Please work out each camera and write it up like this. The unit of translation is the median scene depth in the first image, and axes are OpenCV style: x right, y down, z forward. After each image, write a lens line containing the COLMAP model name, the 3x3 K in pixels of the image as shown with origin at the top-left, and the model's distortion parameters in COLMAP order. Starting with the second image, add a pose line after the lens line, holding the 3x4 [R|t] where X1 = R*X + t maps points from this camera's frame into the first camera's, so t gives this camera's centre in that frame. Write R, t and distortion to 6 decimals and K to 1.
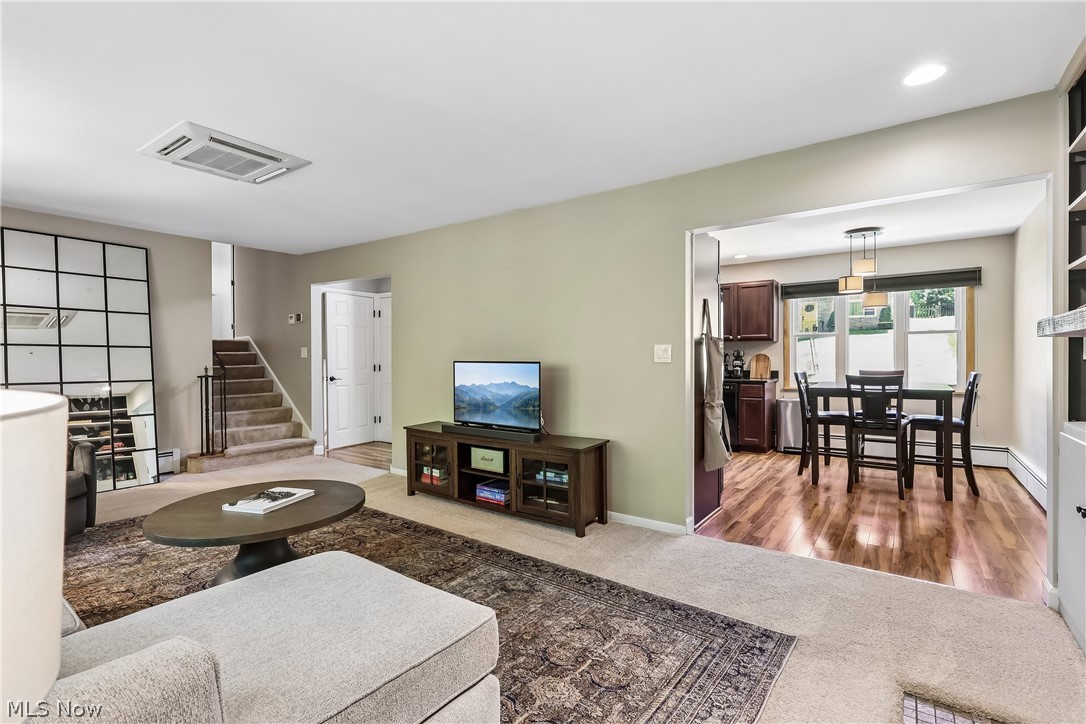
lens RADIAL K [[509.5, 0, 540.4], [0, 509.5, 362.7], [0, 0, 1]] dist [-0.003615, -0.000258]
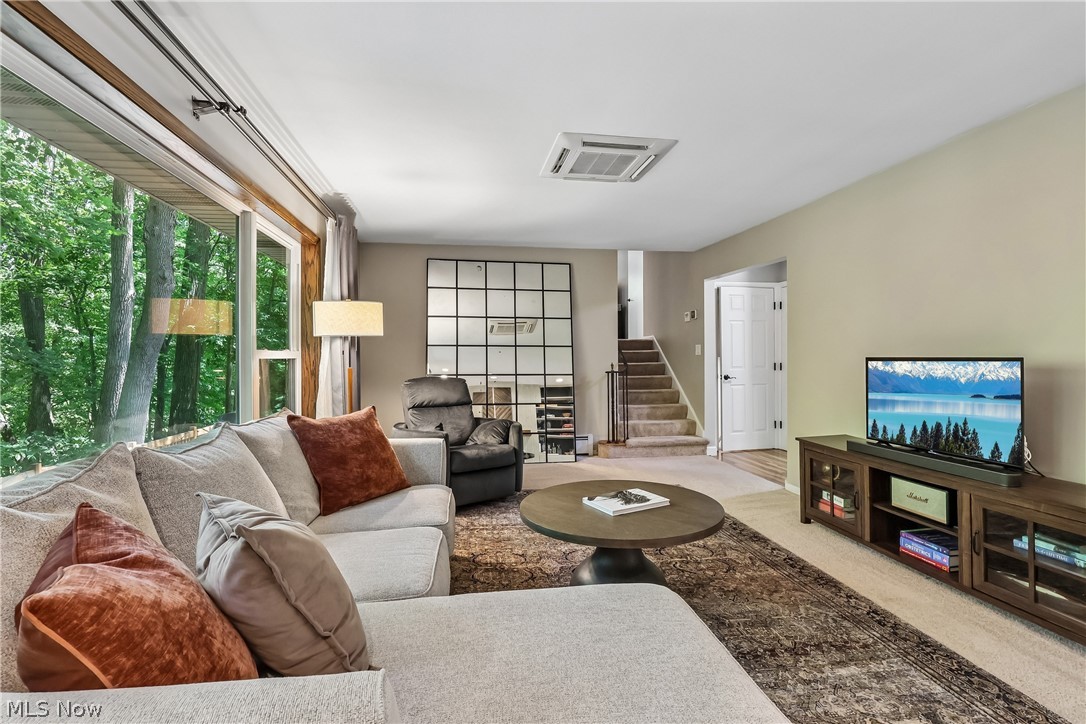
lens RADIAL K [[503.9, 0, 540.3], [0, 503.9, 361.4], [0, 0, 1]] dist [-0.003131, 0.001277]
pose [[0.706320, 0.003933, -0.707881, 0.017612], [-0.004855, 0.999988, 0.000711, 0.005094], [0.707876, 0.002934, 0.706331, 0.155969]]
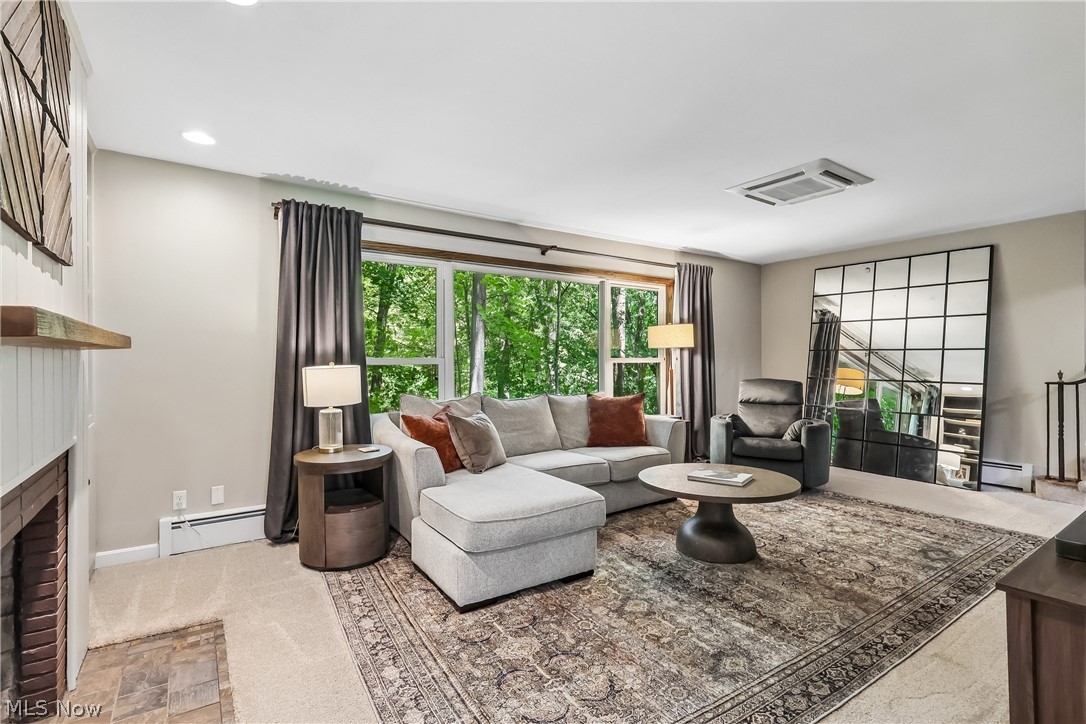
lens RADIAL K [[509.5, 0, 540.4], [0, 509.5, 362.7], [0, 0, 1]] dist [-0.003615, -0.000258]
pose [[-0.340917, 0.009236, -0.940048, 0.548252], [-0.007122, 0.999898, 0.012407, -0.014153], [0.940066, 0.010925, -0.340817, 0.711352]]
